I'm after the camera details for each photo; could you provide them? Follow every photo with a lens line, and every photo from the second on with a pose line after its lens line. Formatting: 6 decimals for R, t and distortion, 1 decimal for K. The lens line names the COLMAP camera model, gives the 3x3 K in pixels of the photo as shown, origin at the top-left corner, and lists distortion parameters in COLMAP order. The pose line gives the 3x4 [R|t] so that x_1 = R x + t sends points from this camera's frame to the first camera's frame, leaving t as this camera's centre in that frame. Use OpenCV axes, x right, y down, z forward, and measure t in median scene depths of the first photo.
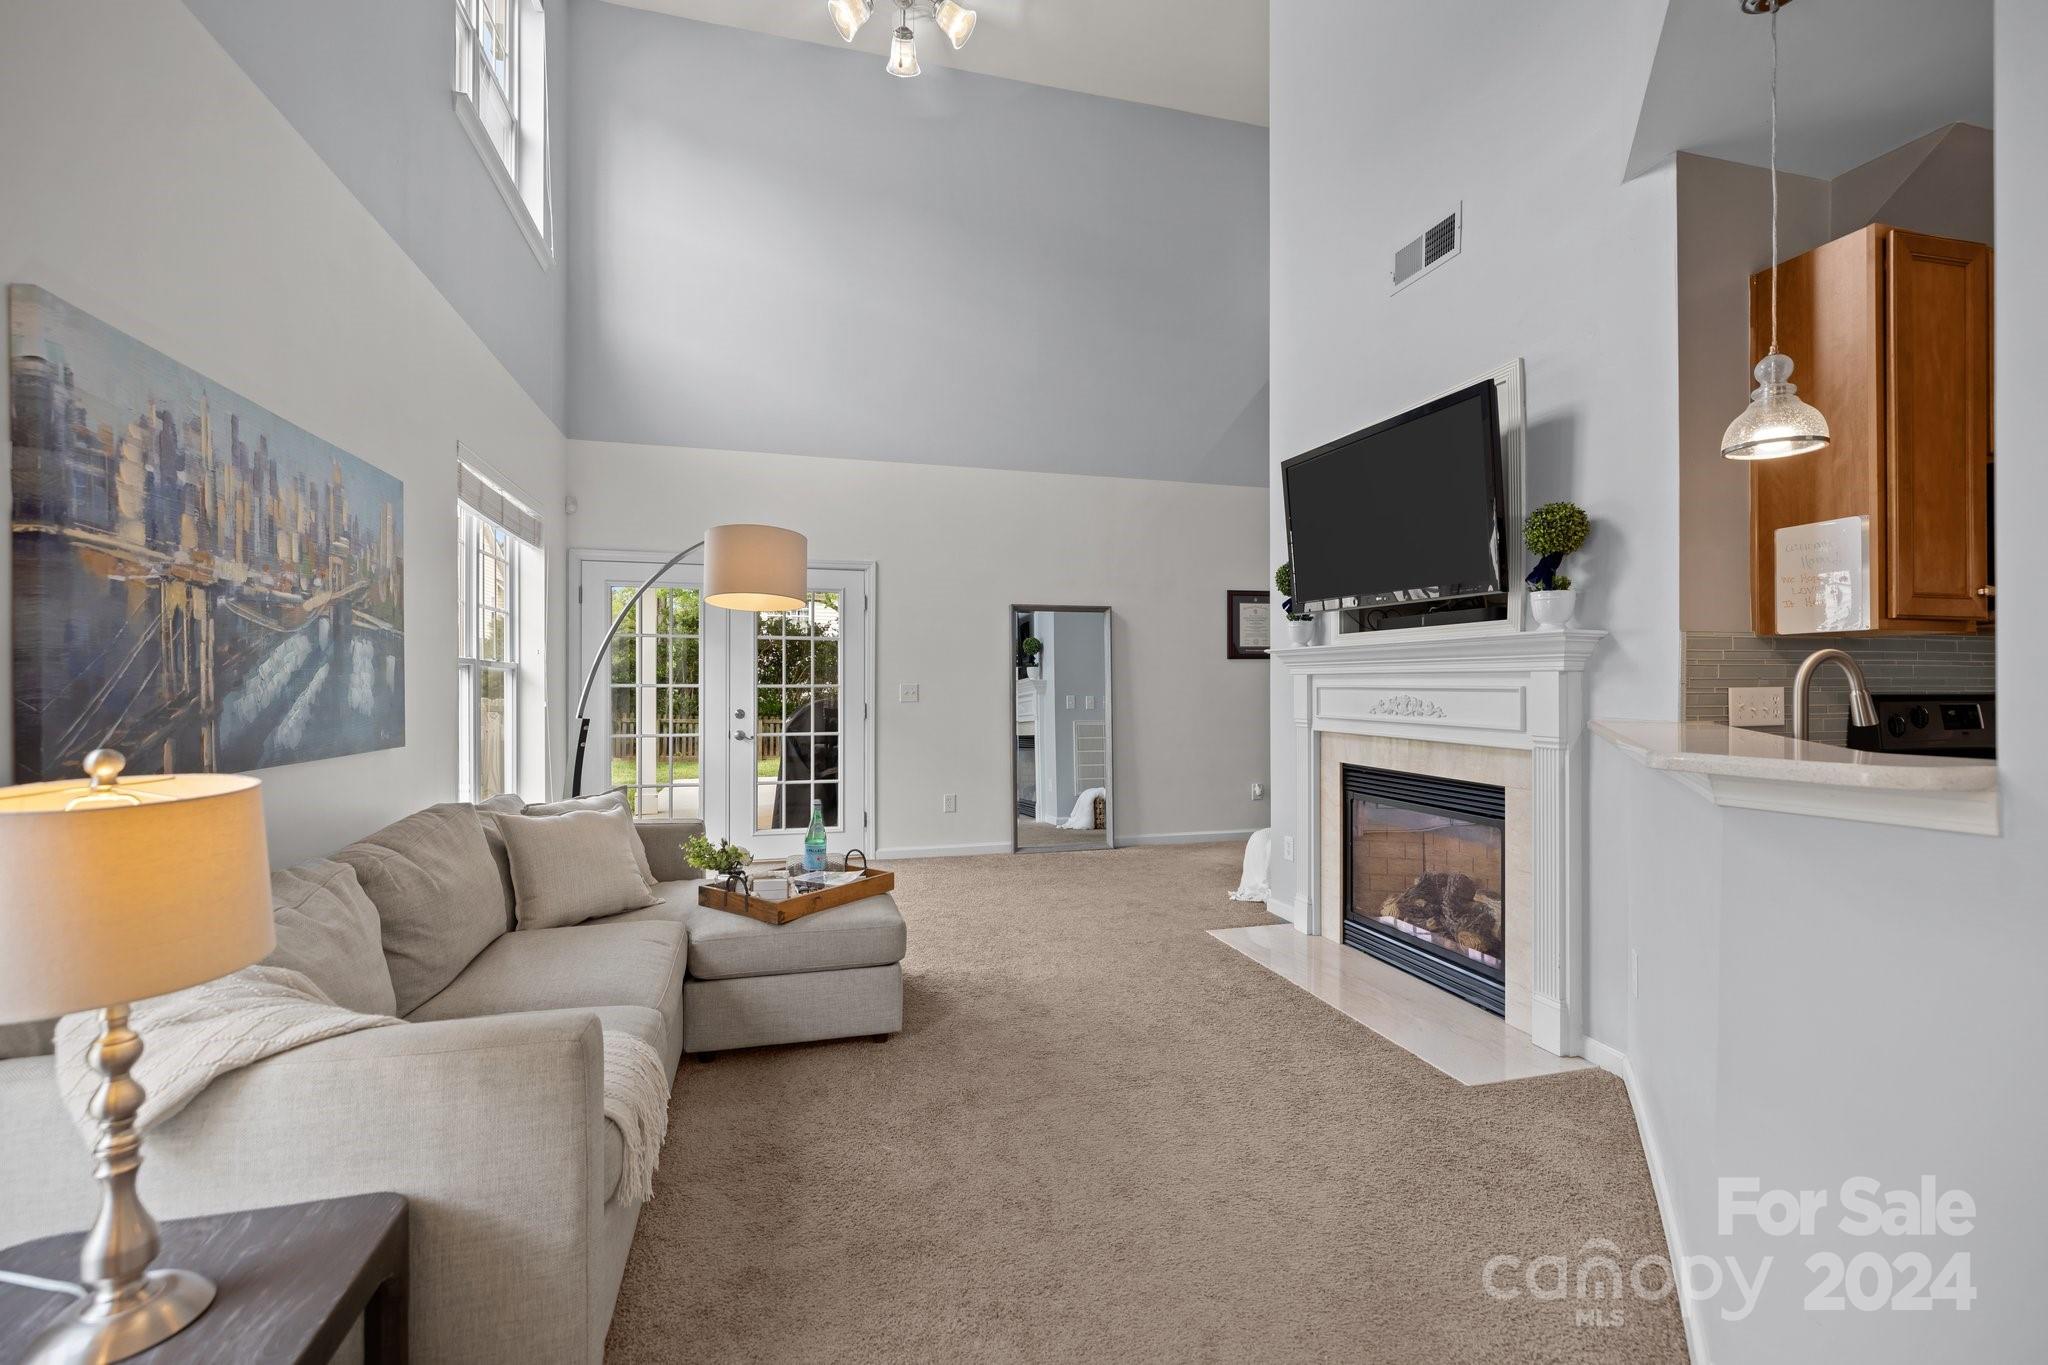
lens RADIAL K [[861.4, 0, 1020.6], [0, 861.4, 672.6], [0, 0, 1]] dist [0.000050, -0.000451]
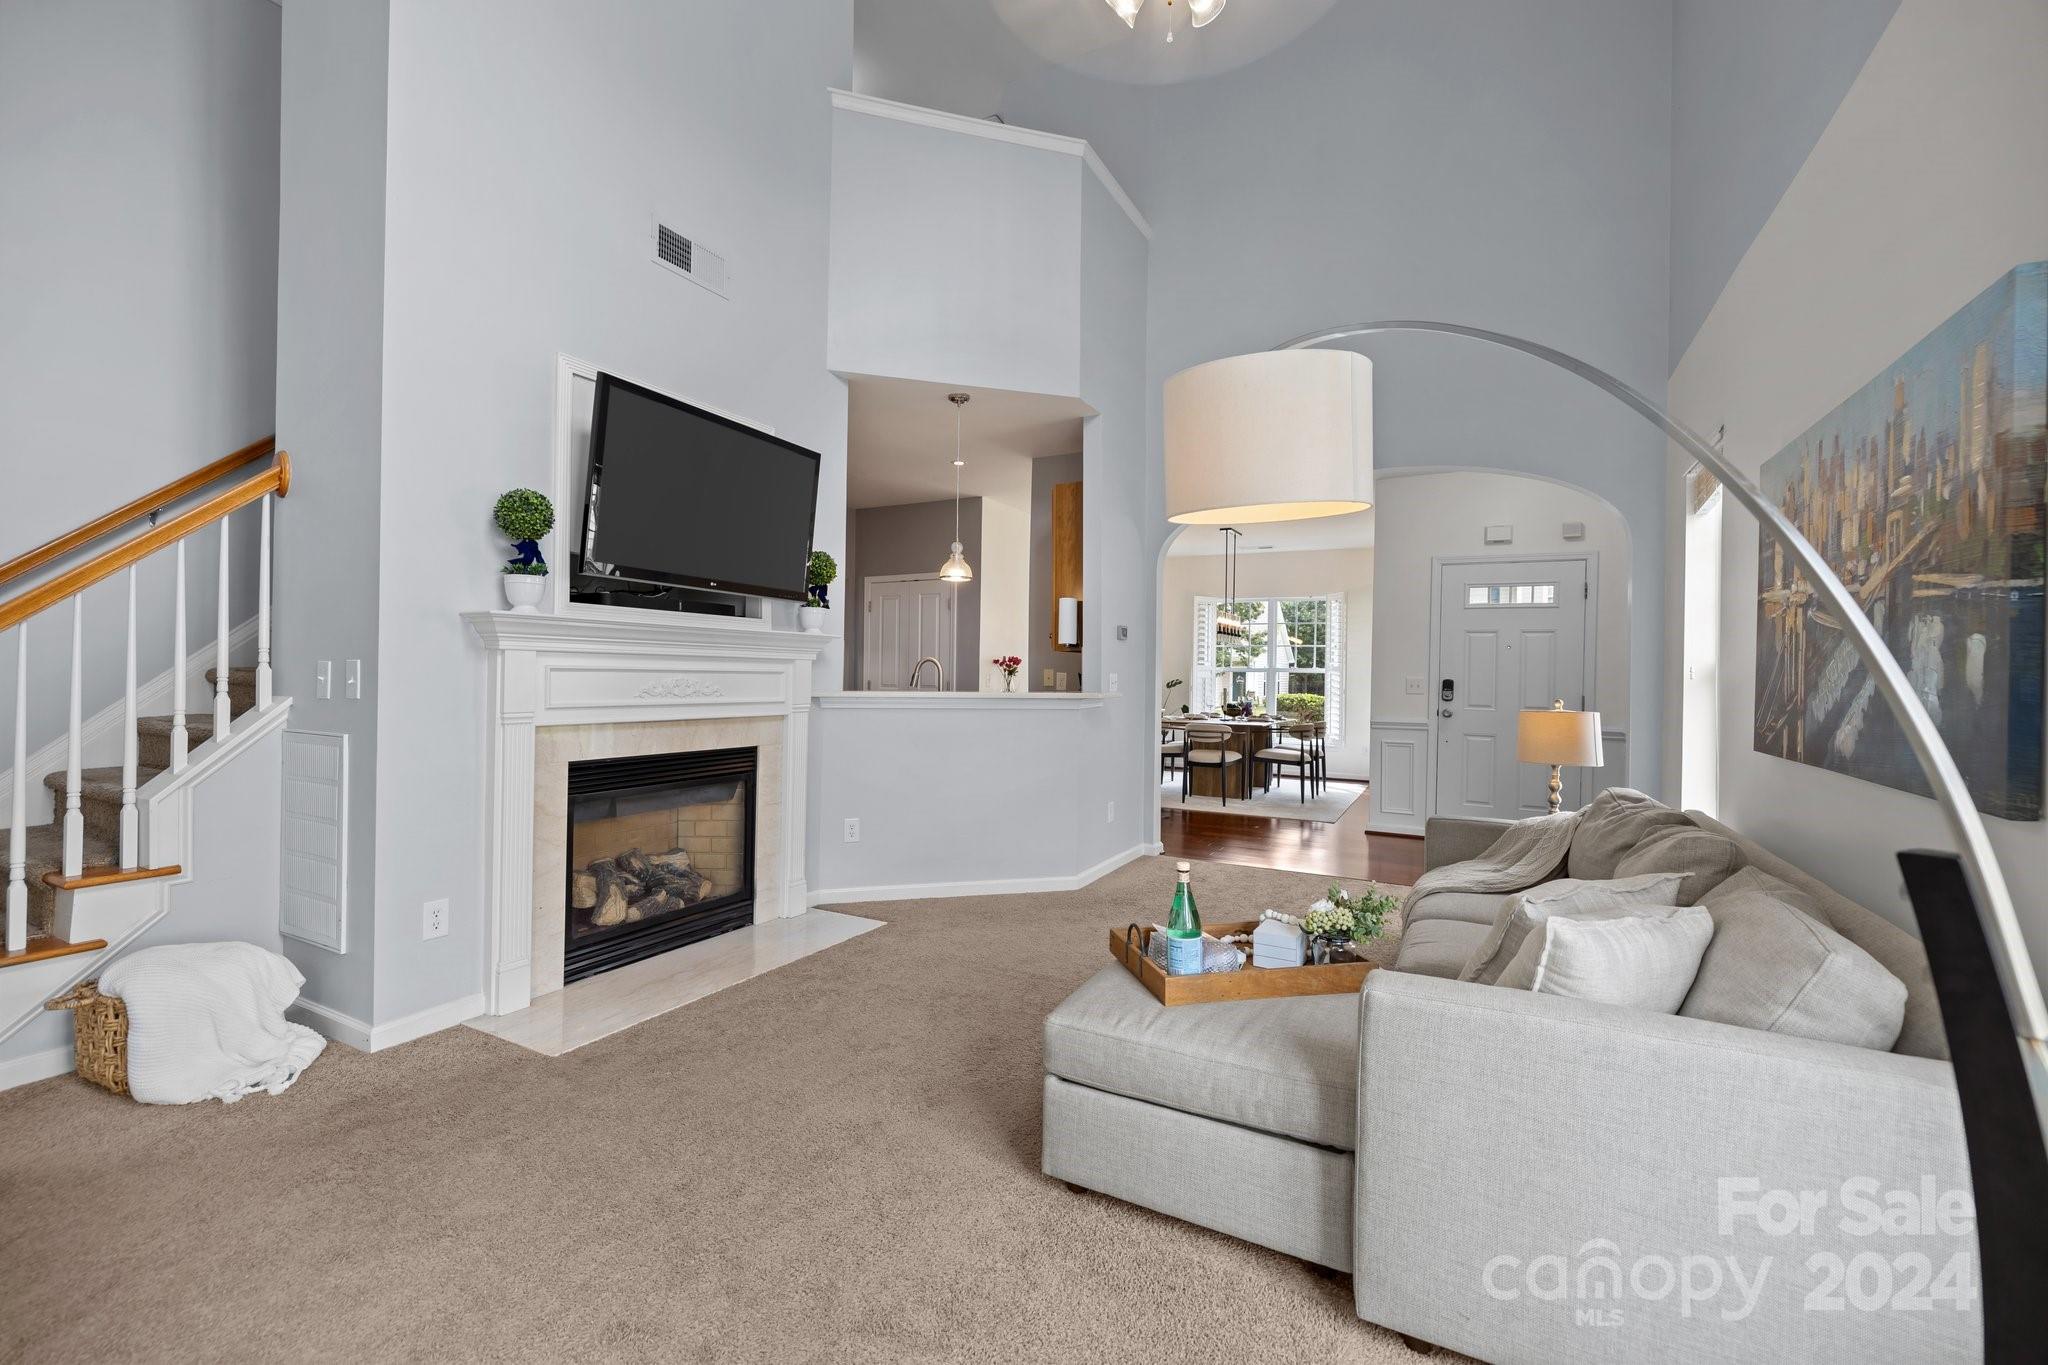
lens RADIAL K [[861.4, 0, 1020.6], [0, 861.4, 672.6], [0, 0, 1]] dist [0.000050, -0.000451]
pose [[-0.721207, -0.011979, 0.692617, -0.976638], [-0.026890, 0.999581, -0.010712, 0.037328], [-0.692198, -0.026350, -0.721226, 2.588078]]
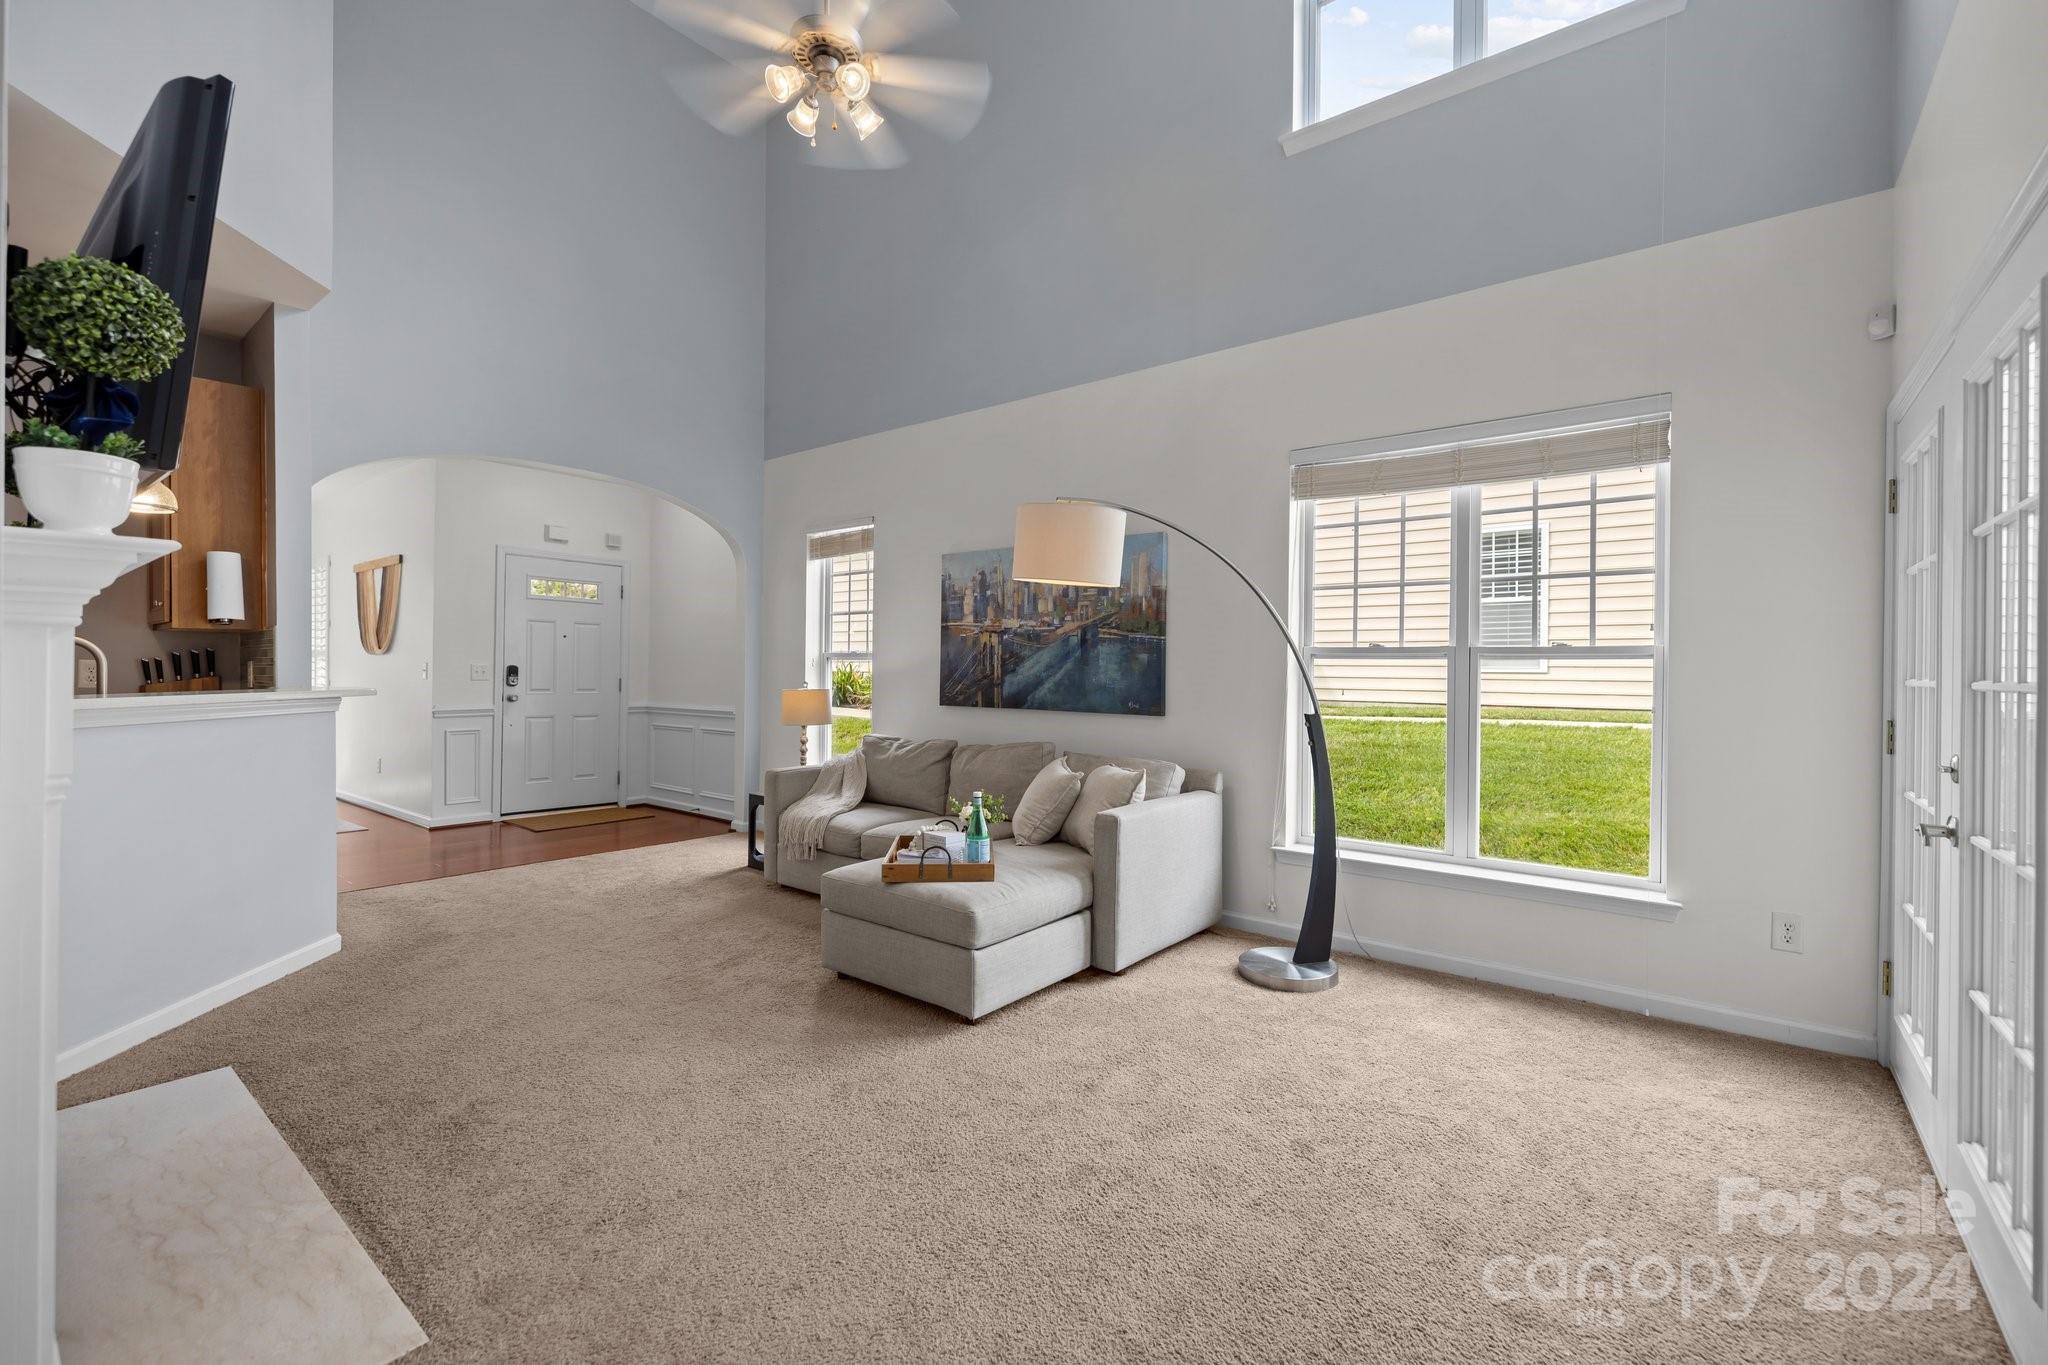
lens RADIAL K [[872.9, 0, 1020.7], [0, 872.9, 674.5], [0, 0, 1]] dist [-0.000005, -0.000214]
pose [[-0.808404, -0.007843, -0.588576, 0.497969], [-0.002928, 0.999952, -0.009303, 0.047157], [0.588621, -0.005797, -0.808388, 3.059637]]
